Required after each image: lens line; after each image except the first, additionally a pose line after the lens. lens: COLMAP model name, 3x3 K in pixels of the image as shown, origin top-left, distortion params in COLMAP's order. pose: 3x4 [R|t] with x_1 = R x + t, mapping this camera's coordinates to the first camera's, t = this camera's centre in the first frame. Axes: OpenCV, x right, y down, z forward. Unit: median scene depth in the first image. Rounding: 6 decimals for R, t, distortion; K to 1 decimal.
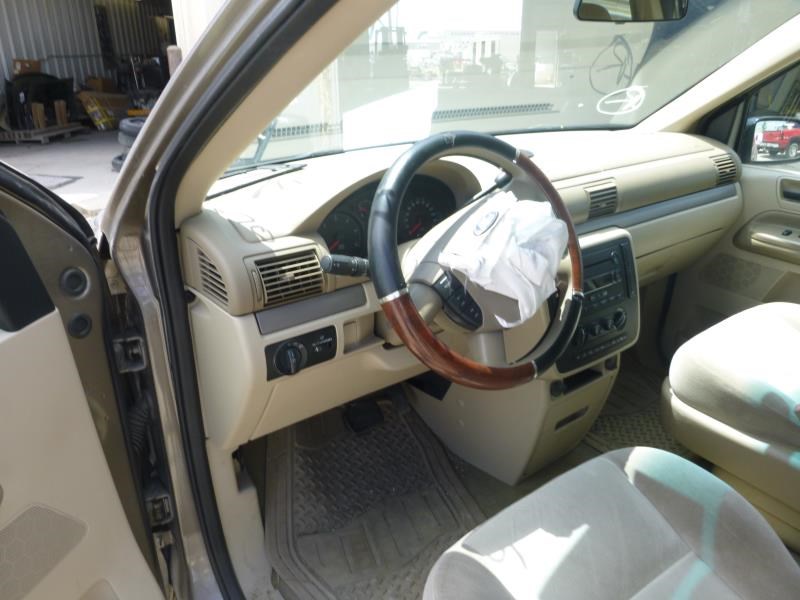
lens RADIAL K [[588.7, 0, 399.0], [0, 588.7, 305.4], [0, 0, 1]] dist [-0.039061, -0.002335]
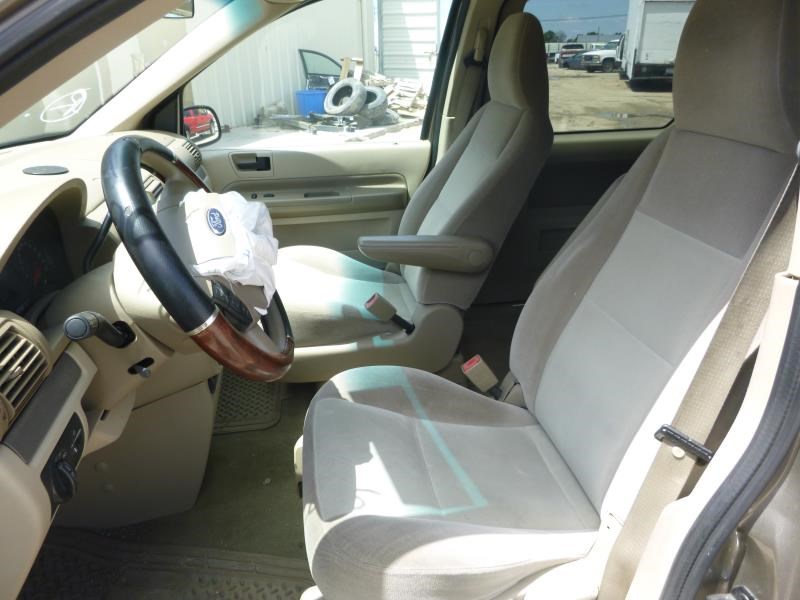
lens RADIAL K [[588.7, 0, 398.9], [0, 588.7, 297.3], [0, 0, 1]] dist [-0.039061, -0.002335]
pose [[0.440566, -0.345661, 0.828505, -0.514036], [0.362567, 0.912793, 0.188028, -0.091652], [-0.821247, 0.217550, 0.527471, 0.245063]]
